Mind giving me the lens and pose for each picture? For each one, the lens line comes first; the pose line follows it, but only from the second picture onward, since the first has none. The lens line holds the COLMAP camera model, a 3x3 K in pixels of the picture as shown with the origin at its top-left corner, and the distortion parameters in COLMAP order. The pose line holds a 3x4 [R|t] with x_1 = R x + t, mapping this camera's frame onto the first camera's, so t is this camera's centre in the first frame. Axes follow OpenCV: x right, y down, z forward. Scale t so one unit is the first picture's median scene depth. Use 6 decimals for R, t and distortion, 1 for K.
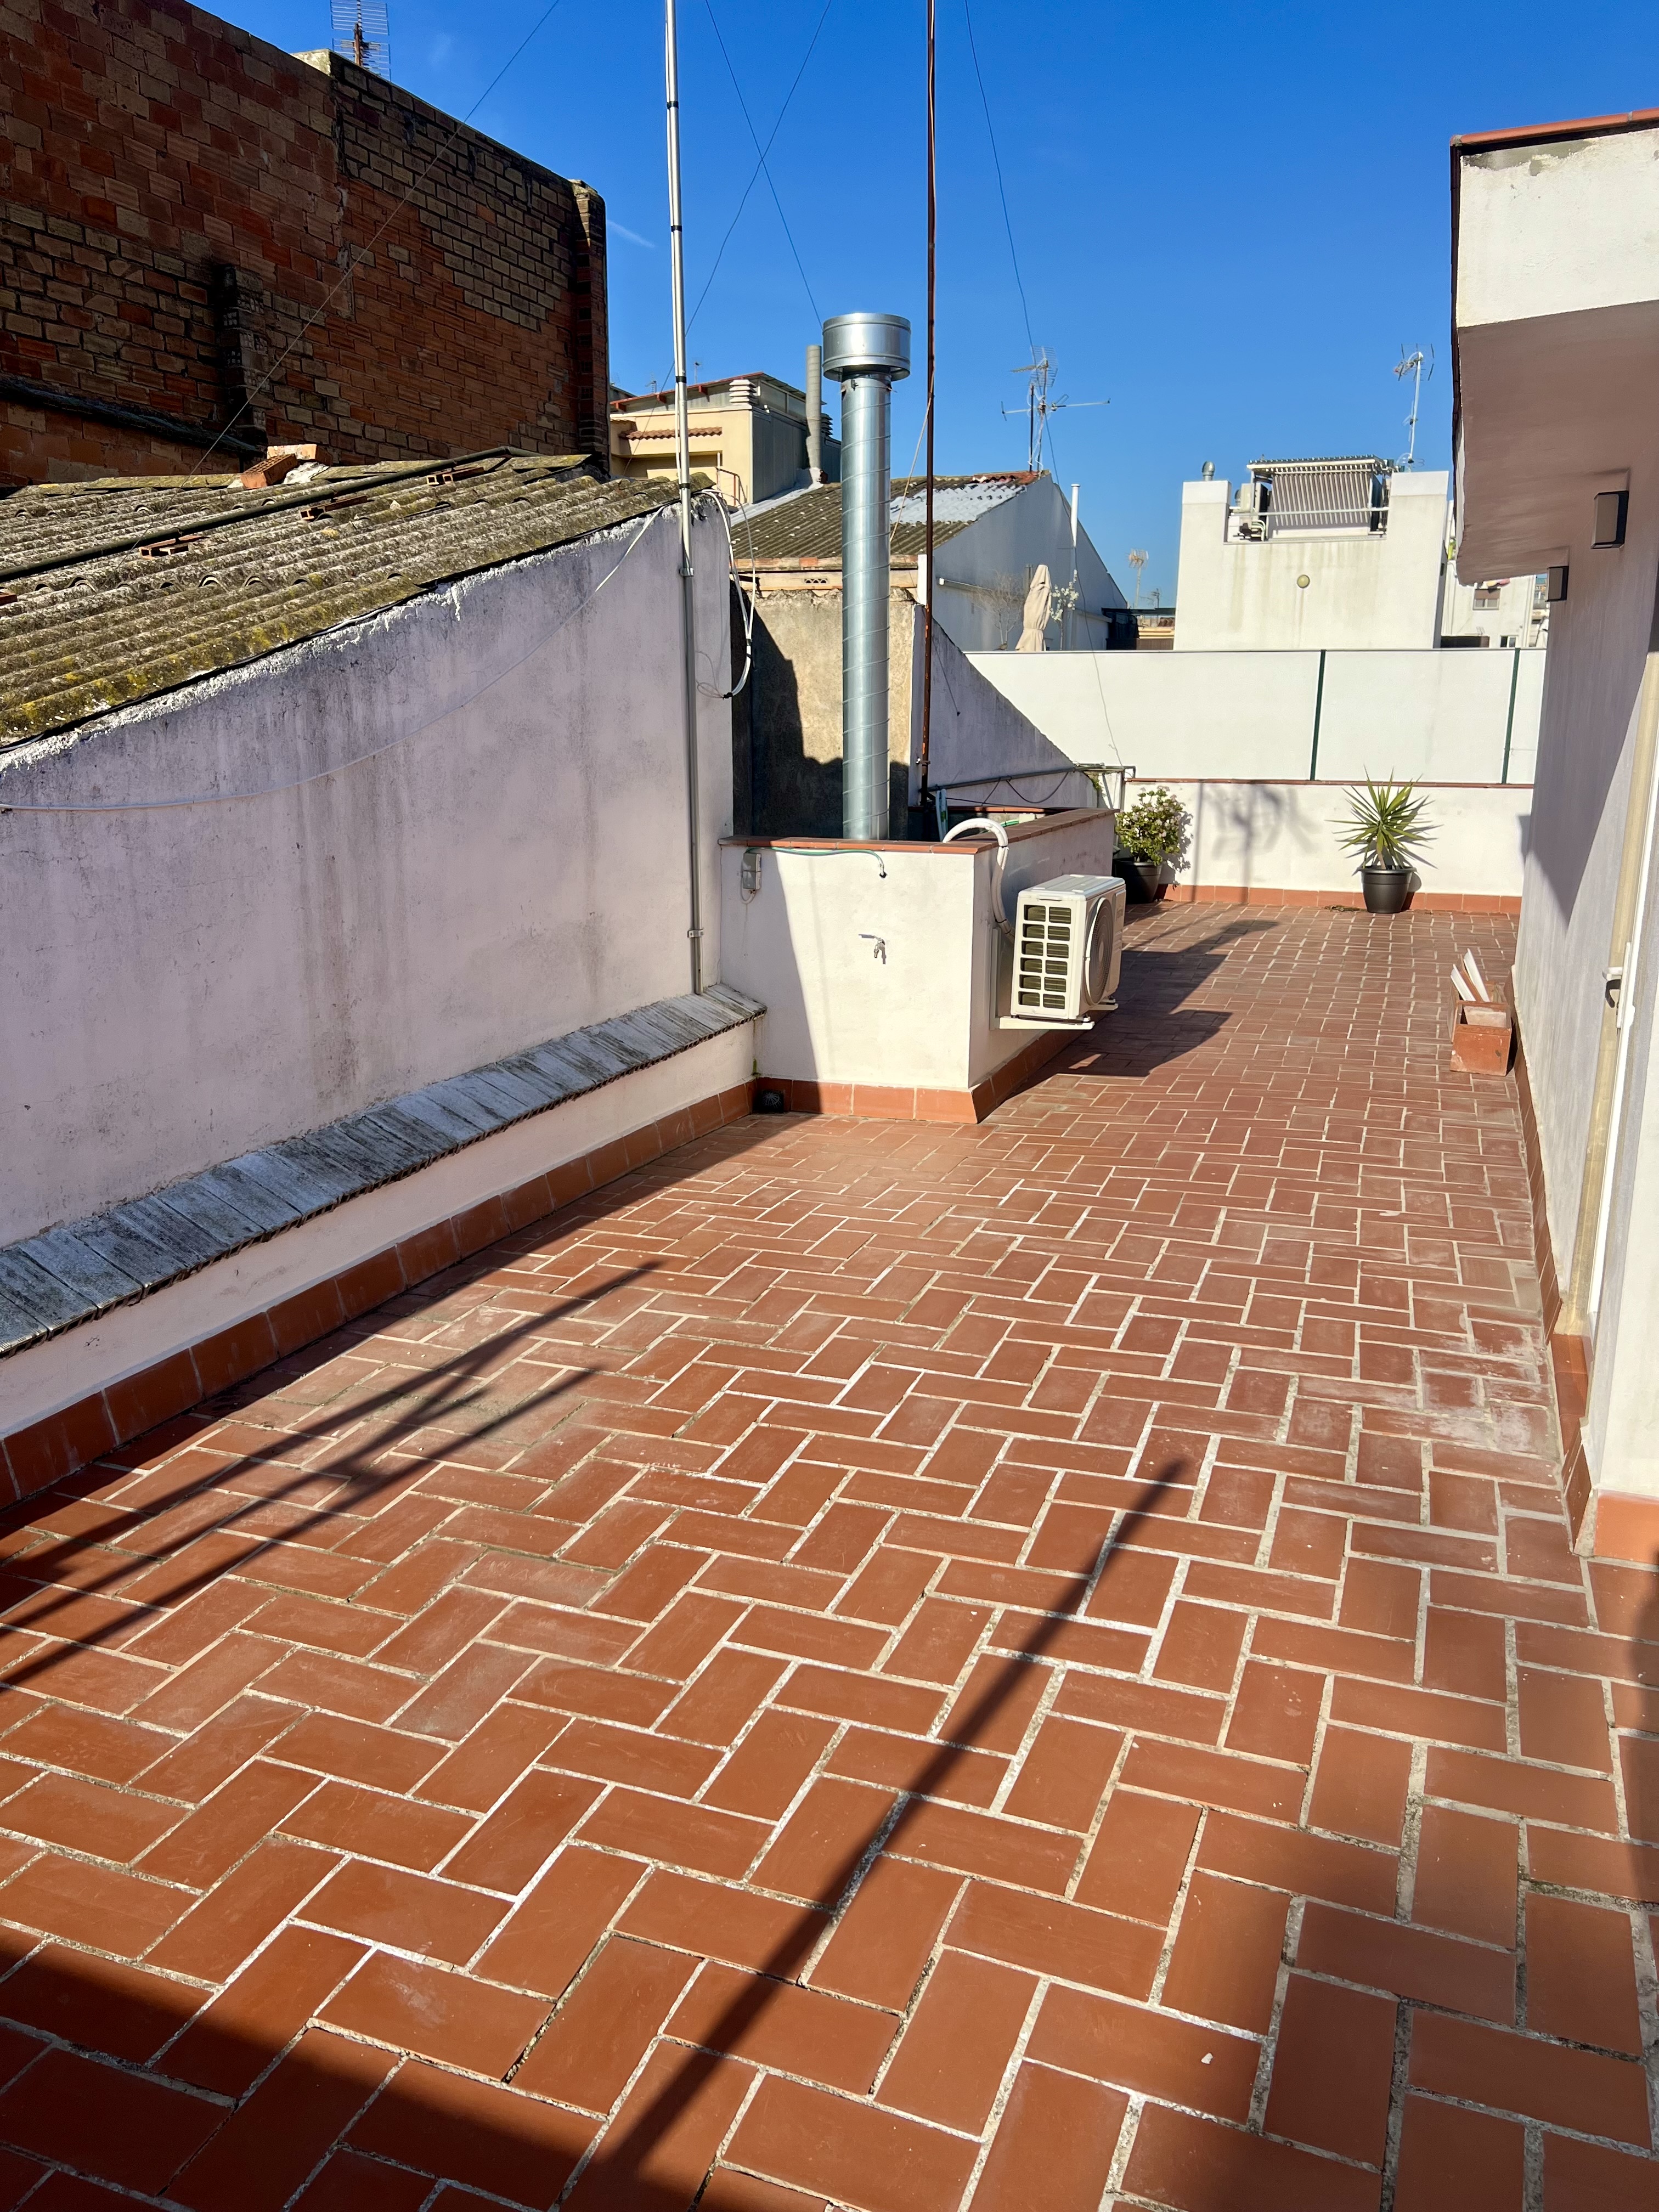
lens RADIAL K [[1660.4, 0, 829.5], [0, 1660.4, 1106.0], [0, 0, 1]] dist [0.031073, -0.047787]
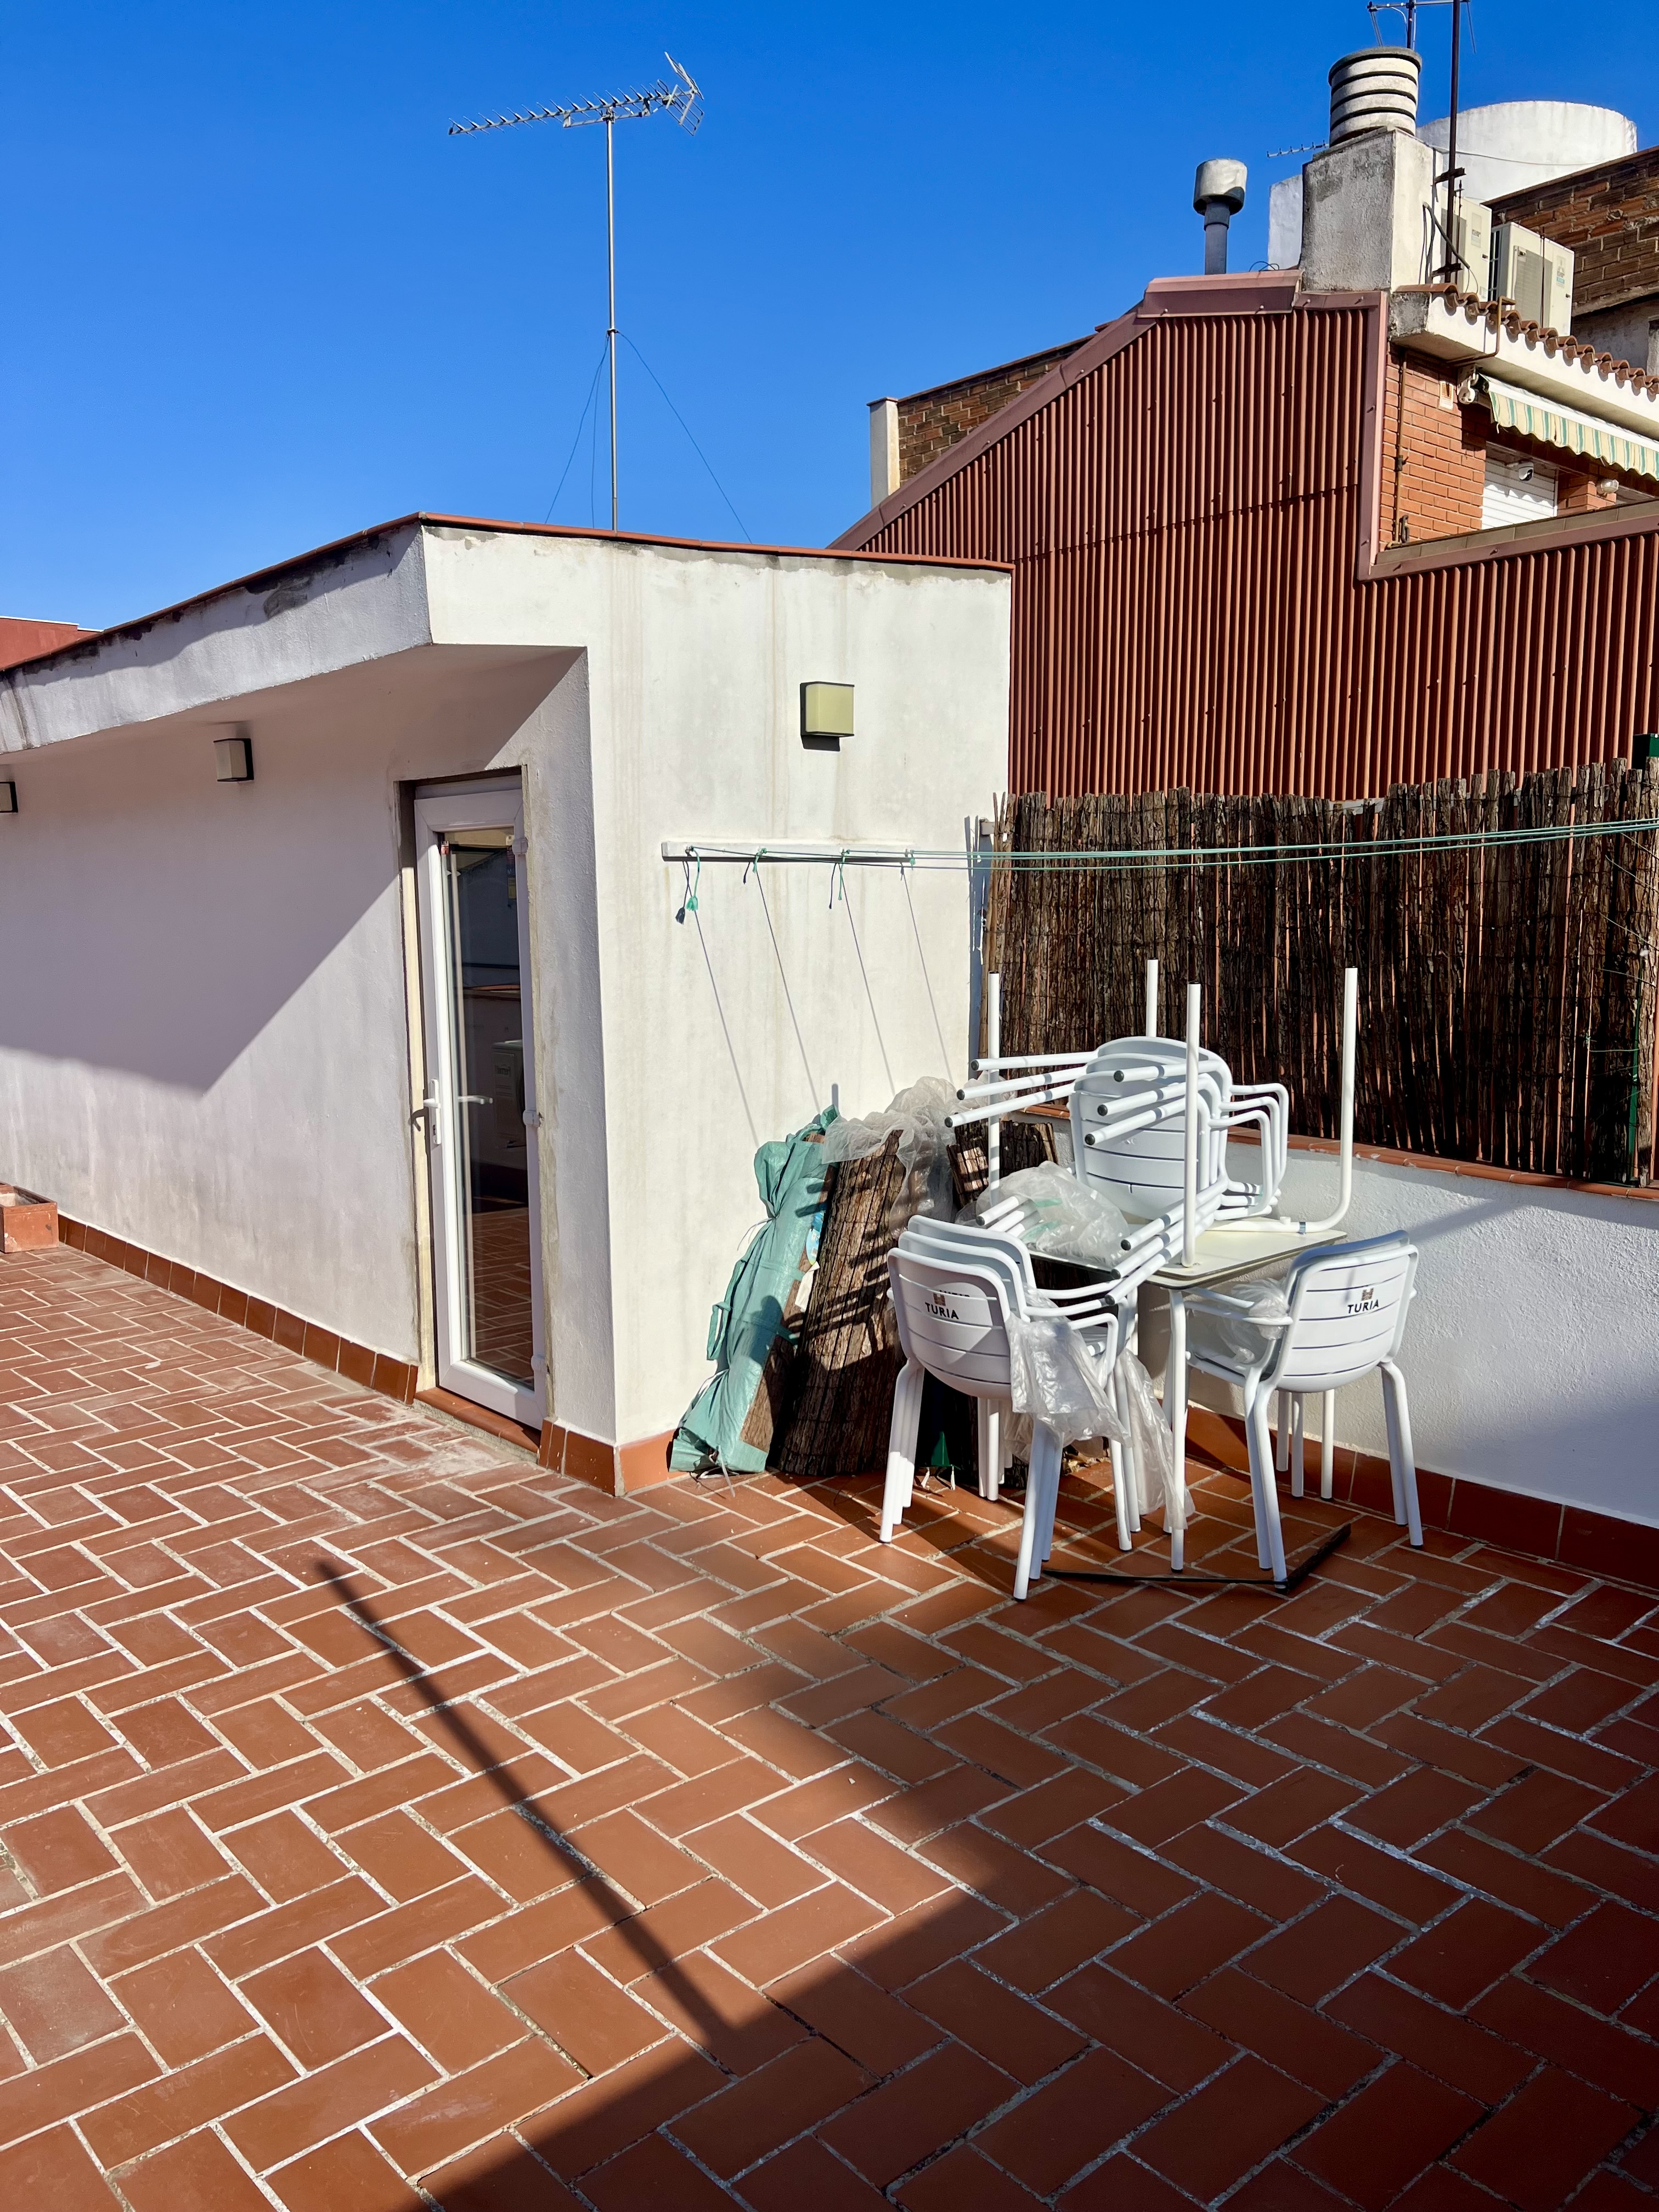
lens RADIAL K [[1660.4, 0, 829.5], [0, 1660.4, 1106.0], [0, 0, 1]] dist [0.031073, -0.047787]
pose [[0.475737, -0.125998, 0.870517, -0.645932], [0.221958, 0.974855, 0.019800, -0.040702], [-0.851122, 0.183798, 0.491740, 0.096596]]
